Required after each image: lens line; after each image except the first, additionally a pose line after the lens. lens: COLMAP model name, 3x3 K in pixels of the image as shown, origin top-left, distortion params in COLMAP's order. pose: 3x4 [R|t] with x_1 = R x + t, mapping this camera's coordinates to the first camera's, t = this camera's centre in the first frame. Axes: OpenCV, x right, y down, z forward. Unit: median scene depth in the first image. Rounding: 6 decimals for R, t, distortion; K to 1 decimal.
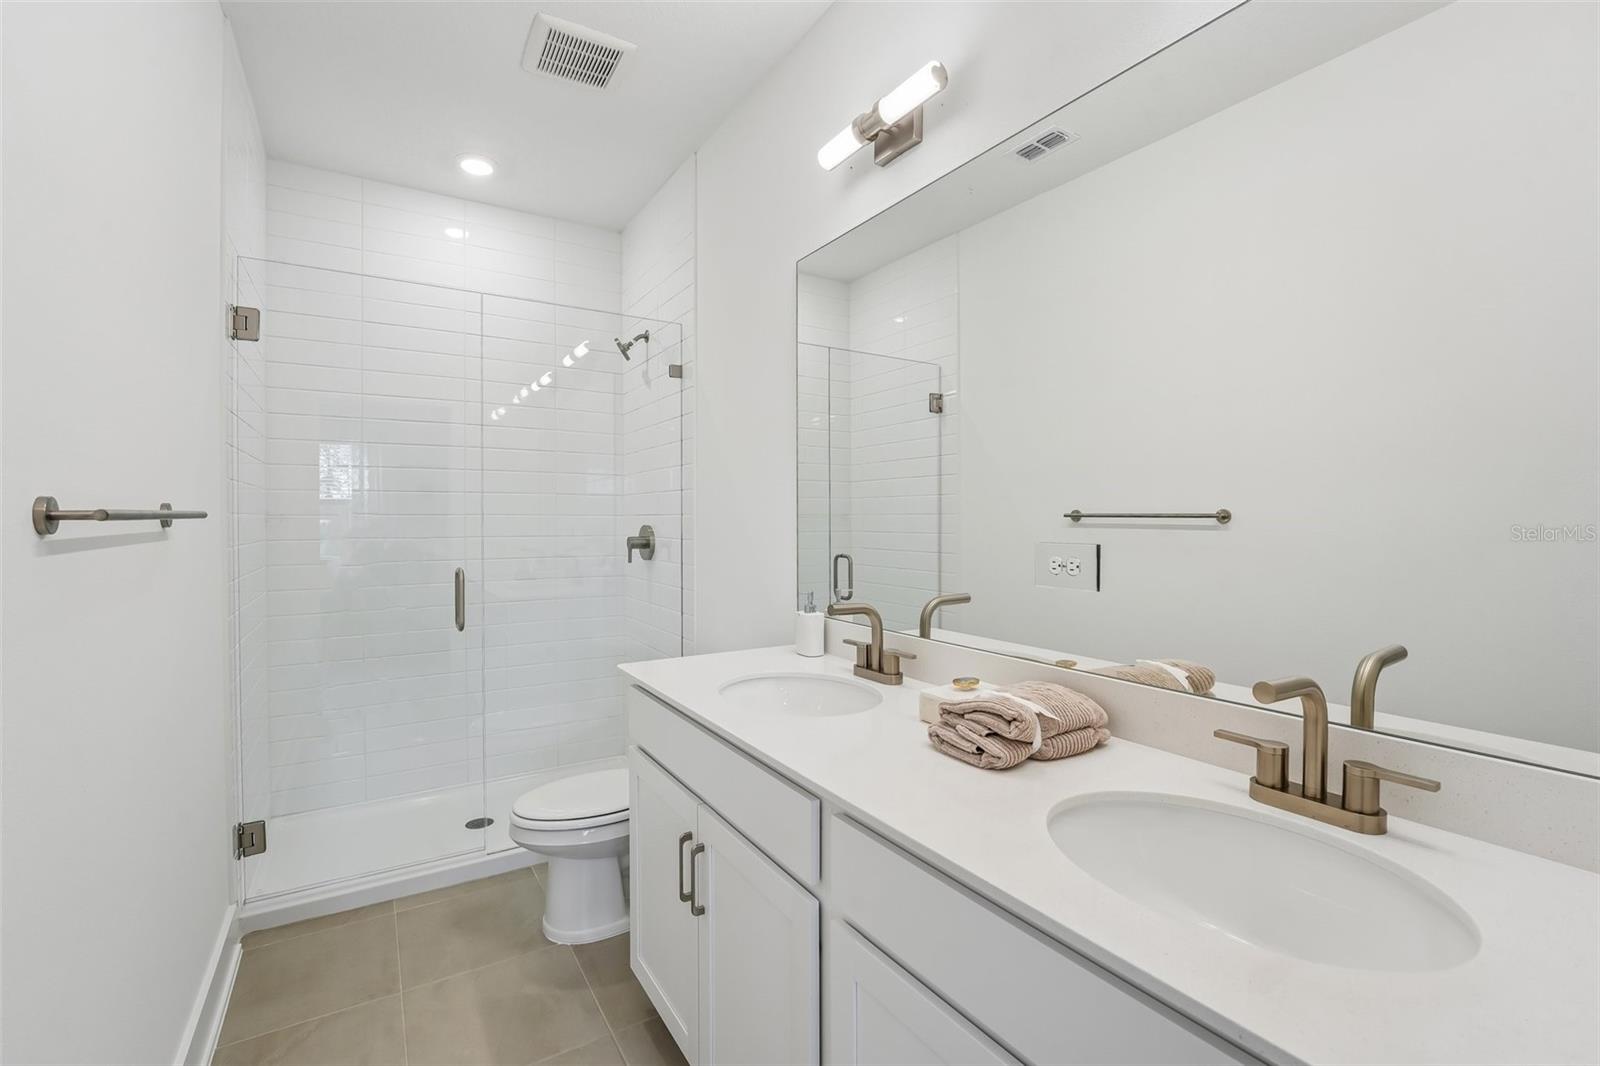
lens RADIAL K [[687.8, 0, 800.0], [0, 687.8, 533.0], [0, 0, 1]] dist [-0.000601, -0.000100]
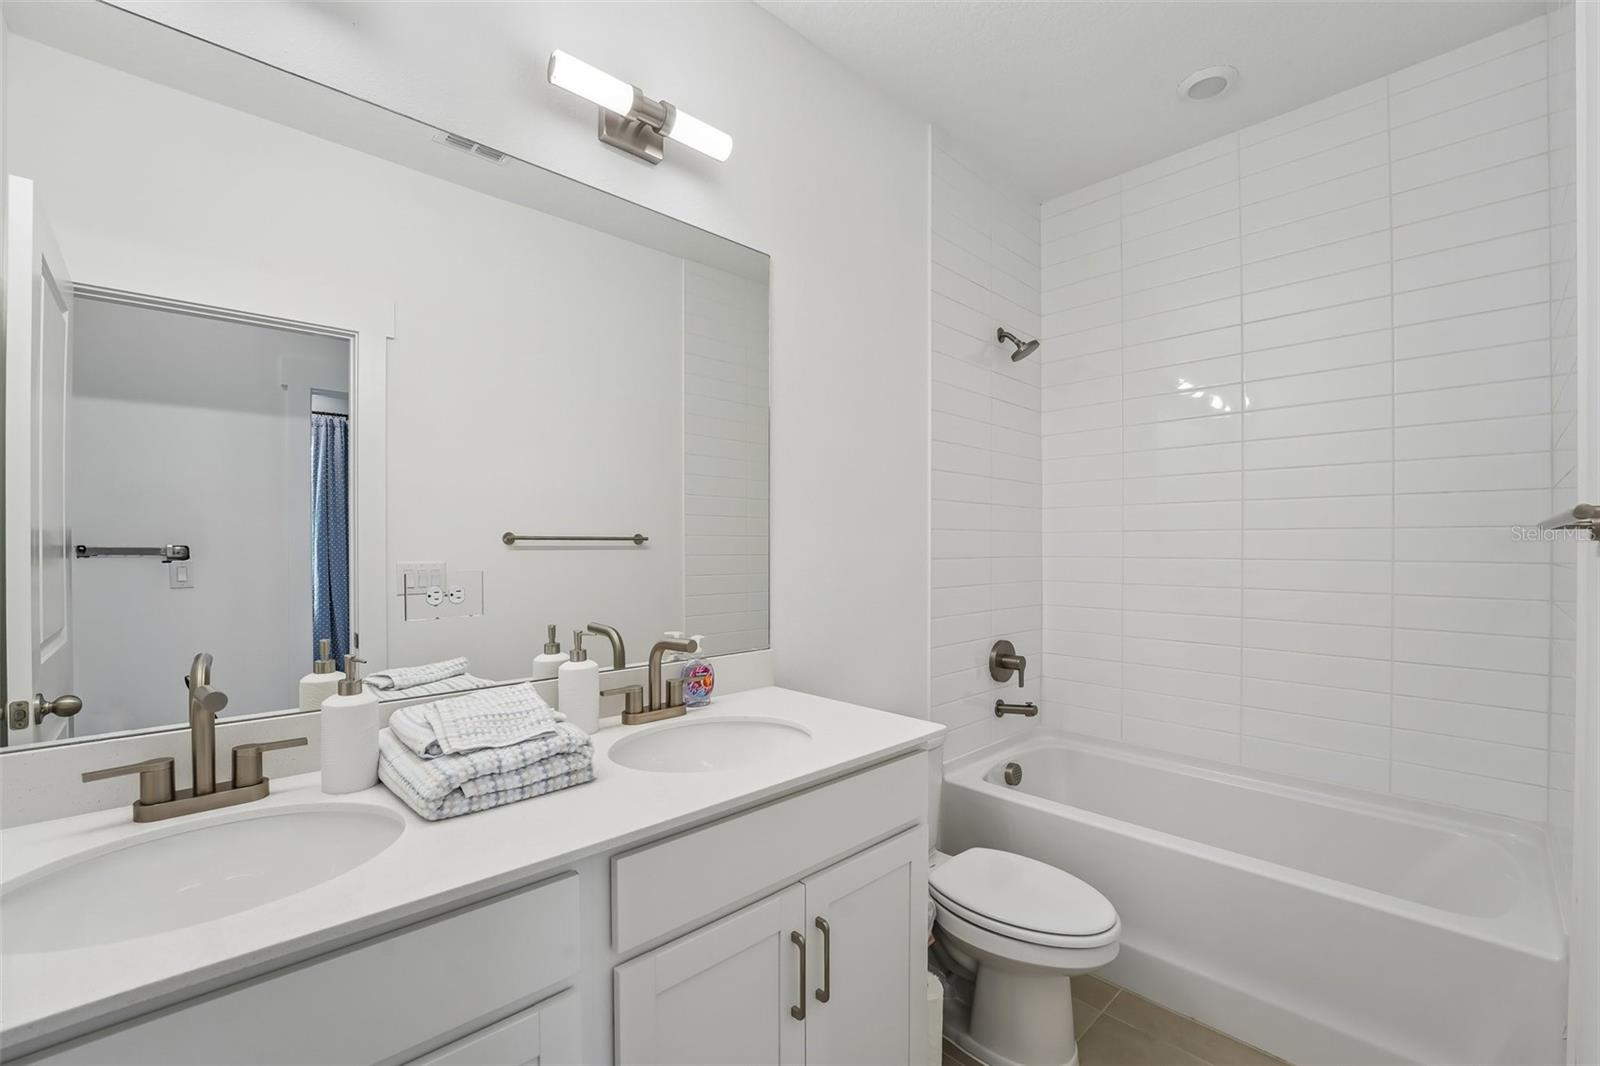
lens RADIAL K [[640.1, 0, 560.9], [0, 640.1, 541.3], [0, 0, 1]] dist [-0.000576, 0.000028]
pose [[-0.013578, 0.001543, 0.999907, -0.324113], [0.017512, 0.999846, -0.001305, -0.009107], [-0.999754, 0.017493, -0.013603, 0.500672]]
